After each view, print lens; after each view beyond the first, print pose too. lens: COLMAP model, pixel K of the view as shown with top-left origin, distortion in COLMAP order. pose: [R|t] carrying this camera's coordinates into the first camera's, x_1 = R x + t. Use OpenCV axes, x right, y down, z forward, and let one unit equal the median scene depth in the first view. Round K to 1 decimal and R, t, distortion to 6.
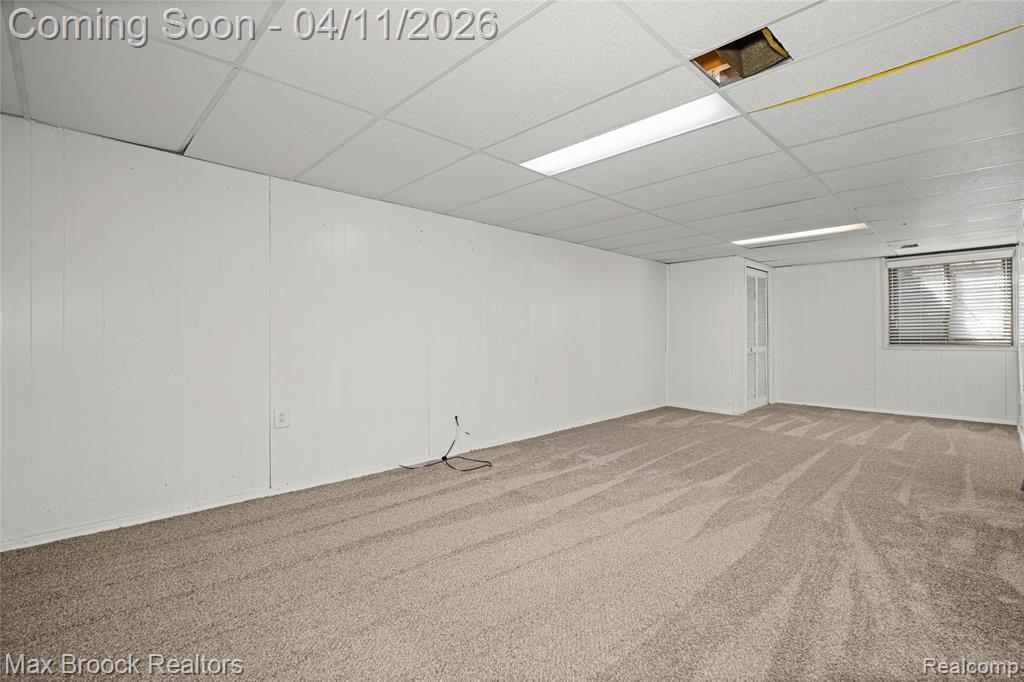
lens RADIAL K [[470.5, 0, 511.2], [0, 470.5, 339.0], [0, 0, 1]] dist [-0.004375, -0.000541]
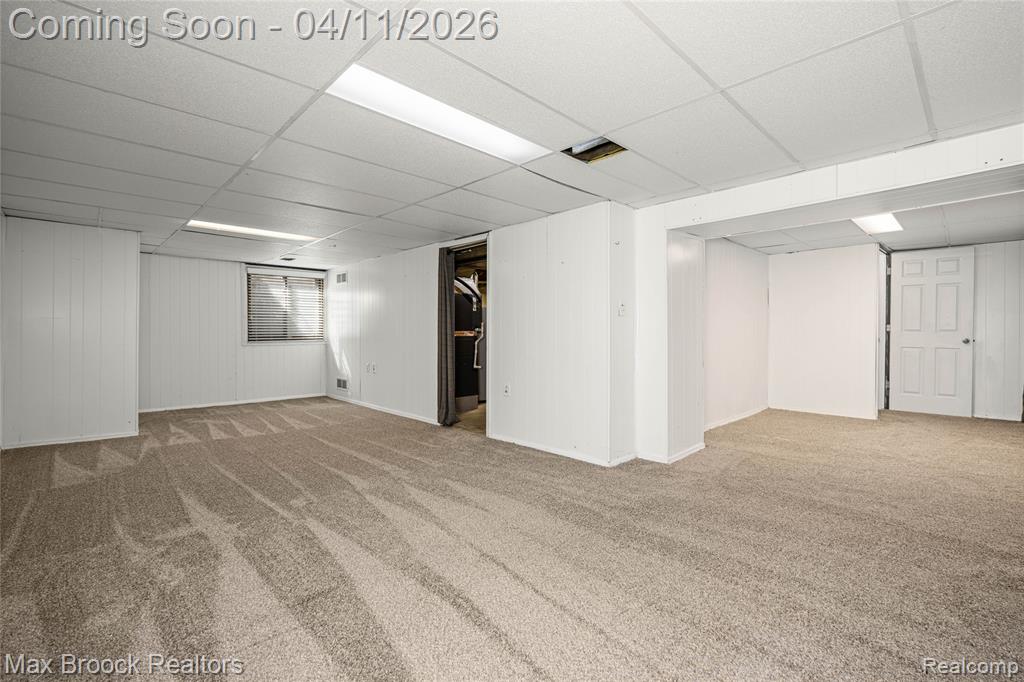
lens RADIAL K [[453.4, 0, 510.7], [0, 453.4, 336.6], [0, 0, 1]] dist [0.004255, 0.000301]
pose [[-0.012160, -0.007392, 0.999899, -0.329988], [0.006252, 0.999953, 0.007469, -0.004247], [-0.999907, 0.006342, -0.012113, 0.441304]]
